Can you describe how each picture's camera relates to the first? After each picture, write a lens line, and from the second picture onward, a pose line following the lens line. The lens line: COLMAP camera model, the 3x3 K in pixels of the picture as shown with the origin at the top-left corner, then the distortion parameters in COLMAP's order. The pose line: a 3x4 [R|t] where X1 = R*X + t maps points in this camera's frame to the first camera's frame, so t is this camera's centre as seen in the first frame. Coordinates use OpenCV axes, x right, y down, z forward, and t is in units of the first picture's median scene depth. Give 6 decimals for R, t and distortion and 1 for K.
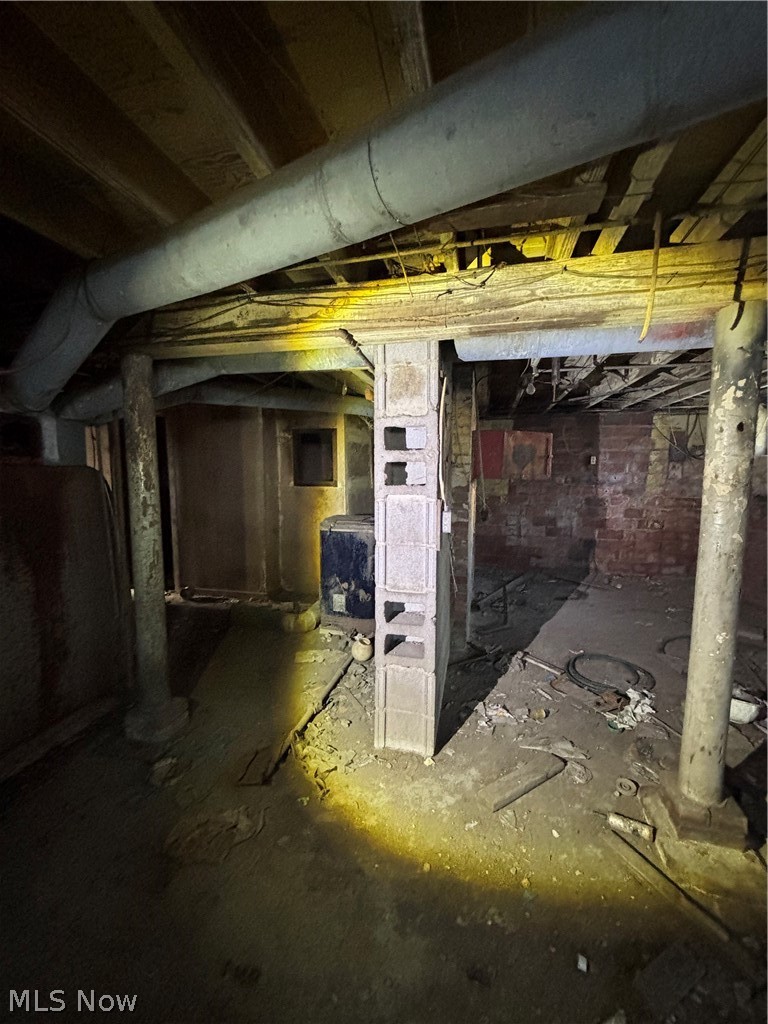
lens RADIAL K [[409.6, 0, 388.2], [0, 409.6, 508.5], [0, 0, 1]] dist [0.000338, 0.000535]
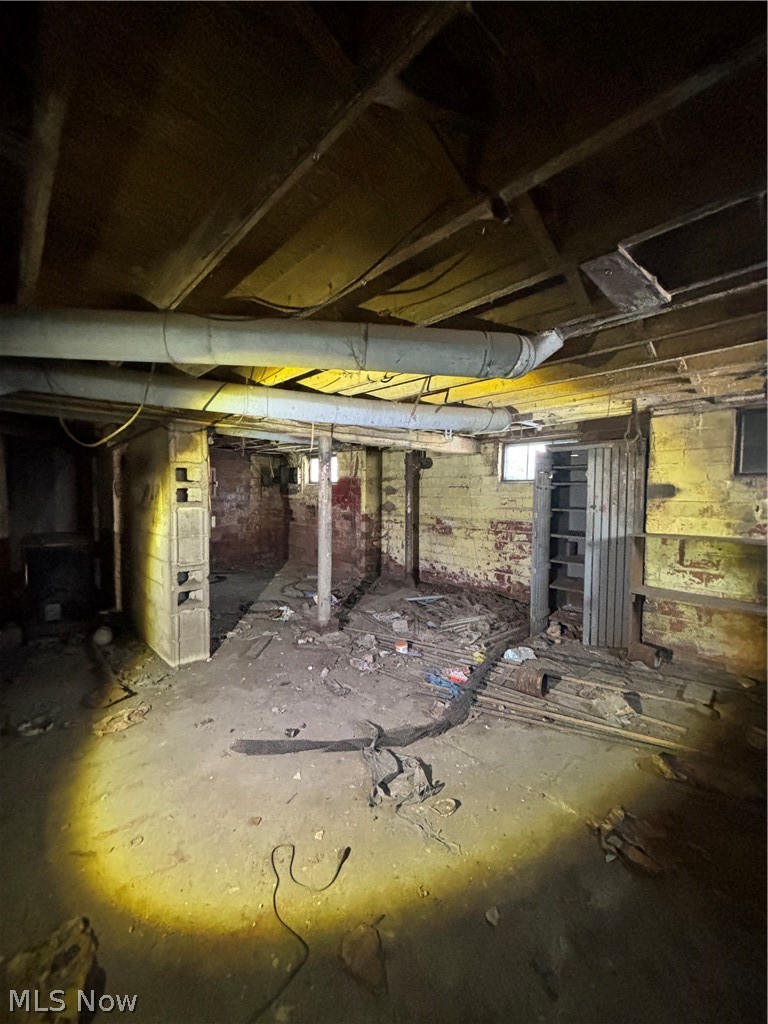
lens RADIAL K [[409.6, 0, 385.6], [0, 409.6, 511.4], [0, 0, 1]] dist [0.000338, 0.000535]
pose [[0.546960, -0.037961, 0.836297, -0.904187], [0.069634, 0.997573, -0.000260, 0.039665], [-0.834257, 0.058377, 0.548276, -0.602136]]
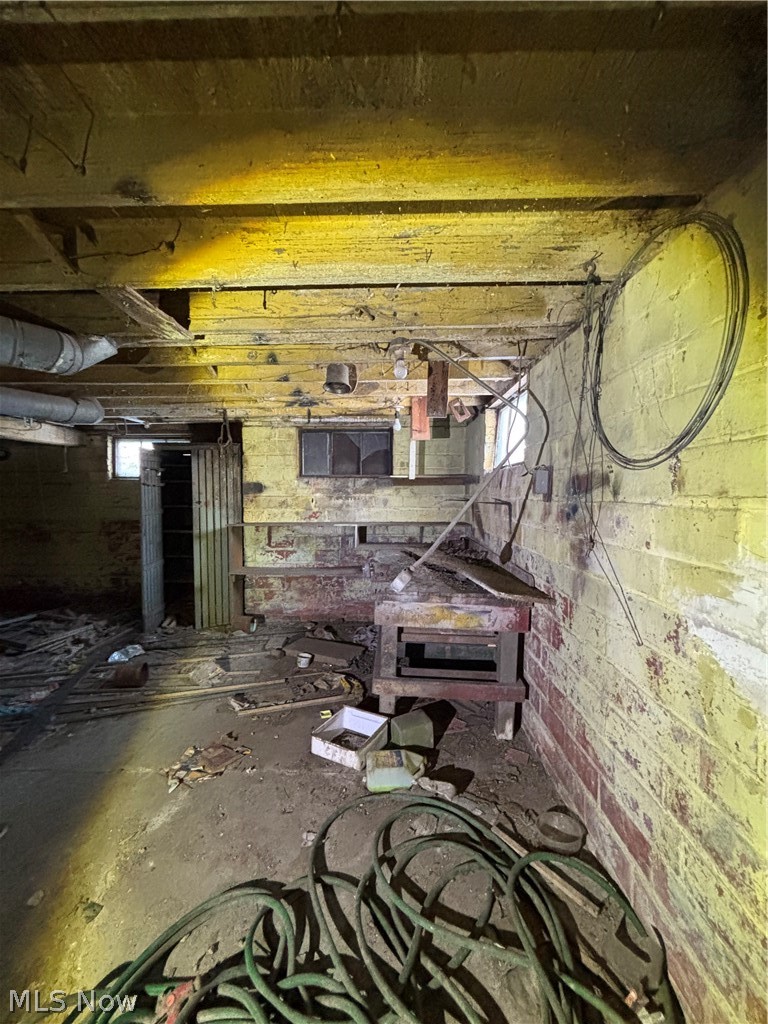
lens RADIAL K [[409.6, 0, 379.5], [0, 409.6, 511.8], [0, 0, 1]] dist [0.000338, 0.000535]
pose [[-0.210935, -0.050470, 0.976196, -0.969466], [0.087949, 0.993636, 0.070375, 0.053363], [-0.973535, 0.100701, -0.205154, -0.718489]]
